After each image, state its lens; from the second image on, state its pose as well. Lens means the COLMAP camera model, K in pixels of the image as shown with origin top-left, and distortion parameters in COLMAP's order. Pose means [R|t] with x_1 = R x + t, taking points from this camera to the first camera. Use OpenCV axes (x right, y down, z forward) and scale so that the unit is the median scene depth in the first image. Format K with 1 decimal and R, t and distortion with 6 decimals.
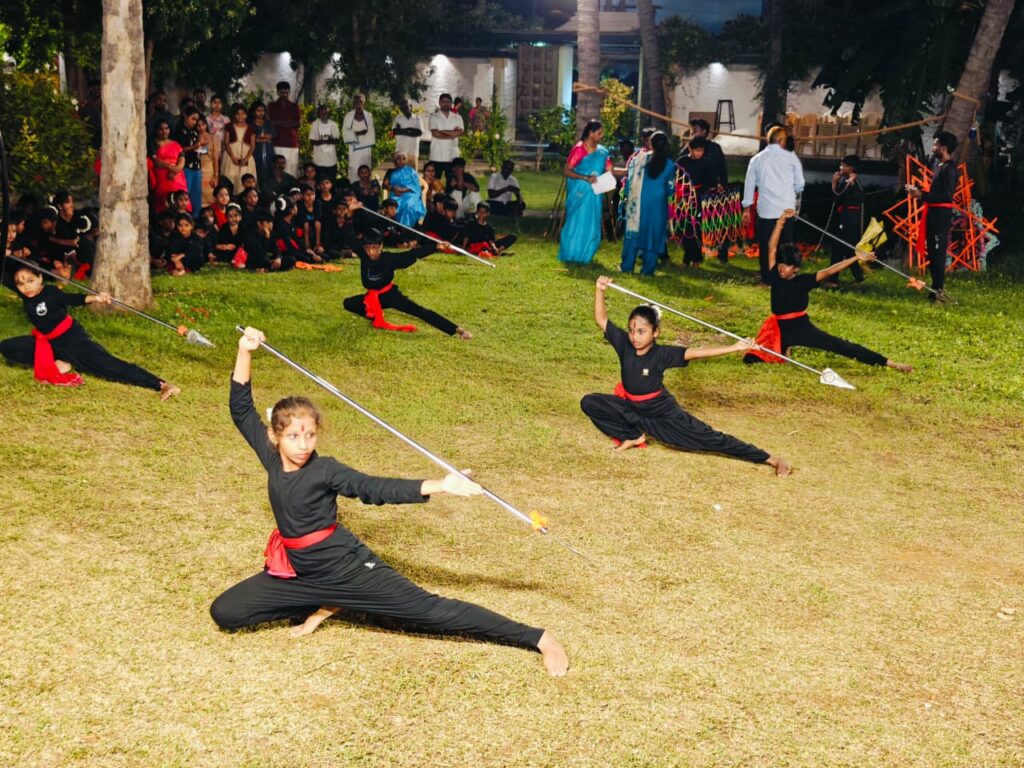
lens RADIAL K [[1428.5, 0, 512.0], [0, 1428.5, 384.0], [0, 0, 1]] dist [0.160182, -0.676693]
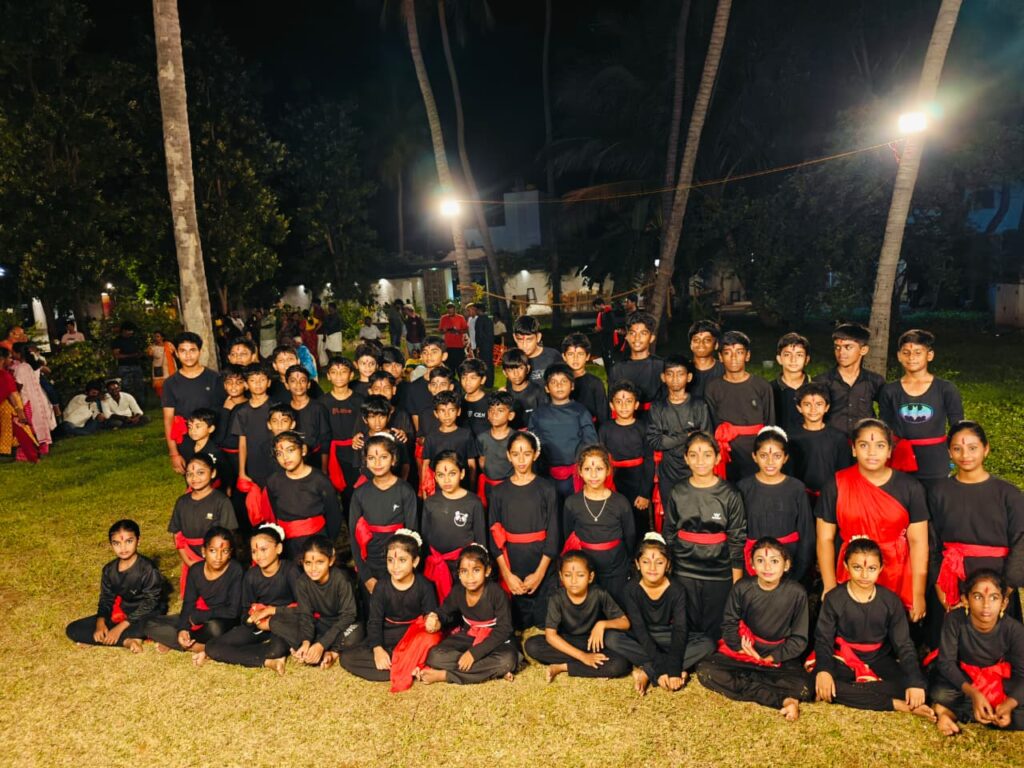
lens RADIAL K [[711.5, 0, 514.8], [0, 711.5, 383.9], [0, 0, 1]] dist [0.048095, -0.054961]
pose [[0.987001, -0.110356, 0.116838, -0.008923], [0.118255, 0.990985, -0.062959, -0.023271], [-0.108837, 0.075958, 0.991153, 0.130130]]
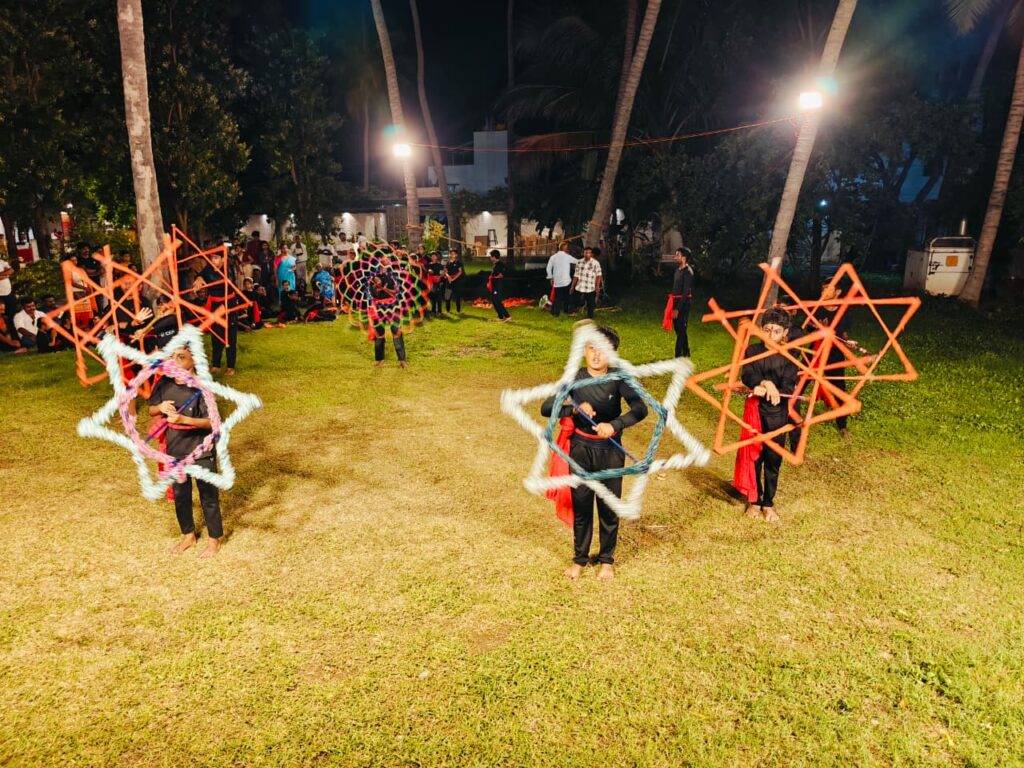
lens RADIAL K [[708.4, 0, 513.7], [0, 708.4, 383.4], [0, 0, 1]] dist [0.049625, -0.057757]
pose [[0.985483, -0.075950, 0.151837, 0.036021], [0.073437, 0.997055, 0.022101, -0.003364], [-0.153069, -0.010630, 0.988158, 0.011386]]
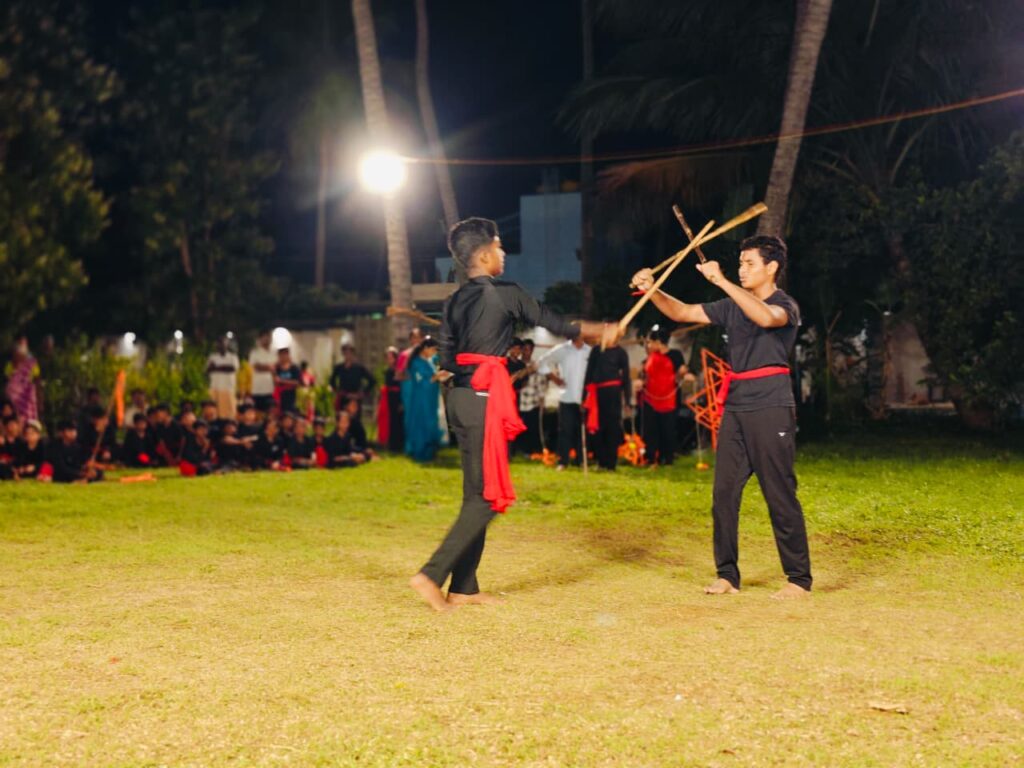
lens RADIAL K [[1387.7, 0, 503.4], [0, 1387.7, 386.8], [0, 0, 1]] dist [0.012970, -0.012863]
pose [[0.994254, -0.043095, 0.097990, 0.041289], [0.061968, 0.978122, -0.198586, 0.080838], [-0.087288, 0.203517, 0.975173, 0.048029]]
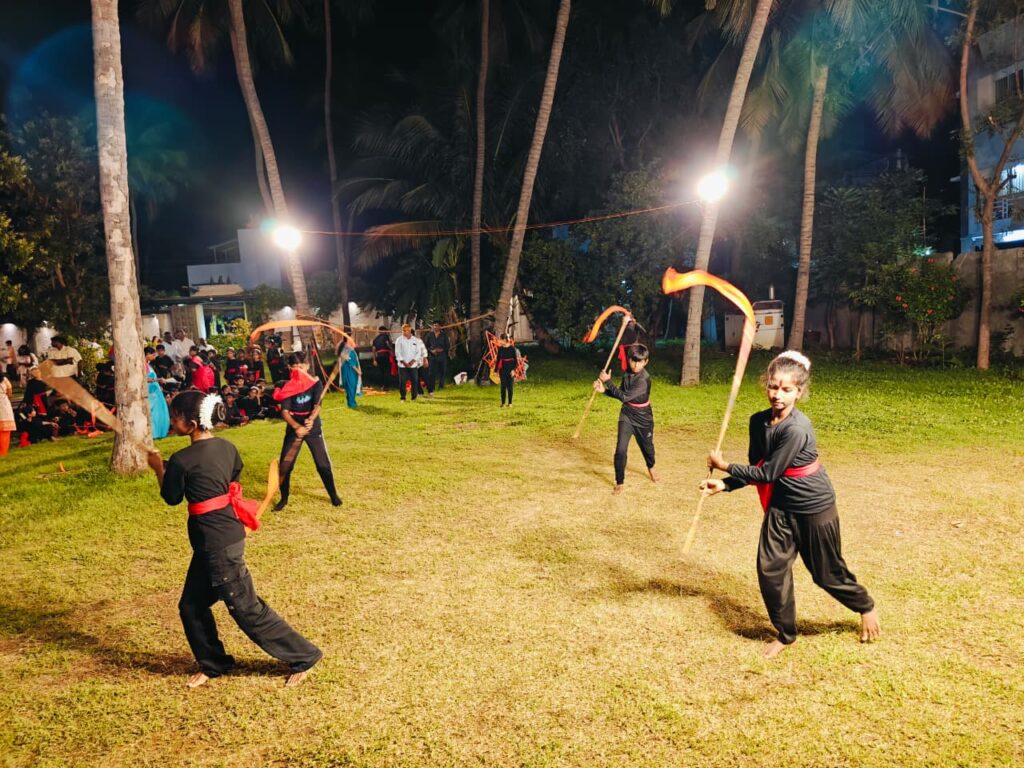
lens RADIAL K [[711.5, 0, 514.8], [0, 711.5, 383.9], [0, 0, 1]] dist [0.048095, -0.054961]
pose [[0.858124, -0.138835, 0.494316, -0.294507], [0.192456, 0.979531, -0.058985, -0.018775], [-0.476009, 0.145751, 0.867279, 0.120933]]
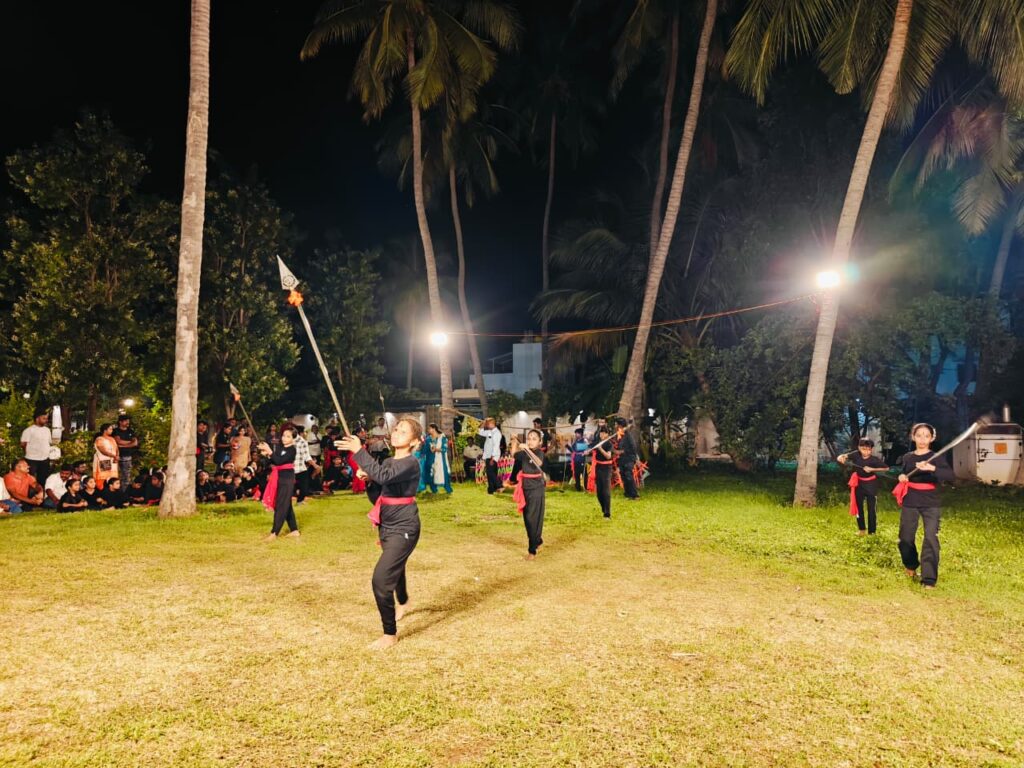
lens RADIAL K [[708.6, 0, 514.0], [0, 708.6, 387.7], [0, 0, 1]] dist [0.041548, -0.047491]
pose [[0.993292, -0.025706, 0.112743, 0.056160], [0.055157, 0.962240, -0.266554, 0.056678], [-0.101633, 0.270984, 0.957203, 0.044981]]
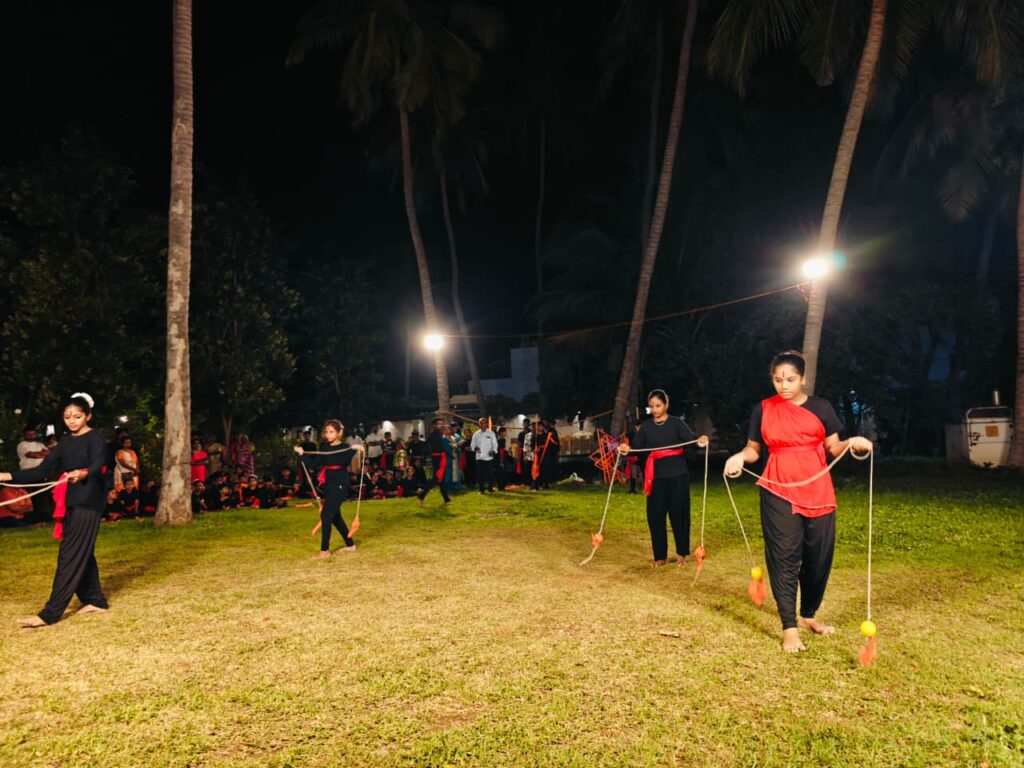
lens RADIAL K [[708.7, 0, 527.1], [0, 708.7, 388.2], [0, 0, 1]] dist [0.042330, -0.048555]
pose [[0.989578, -0.059078, 0.131318, 0.062338], [0.093385, 0.957480, -0.272968, 0.070432], [-0.109608, 0.282386, 0.953018, 0.044089]]
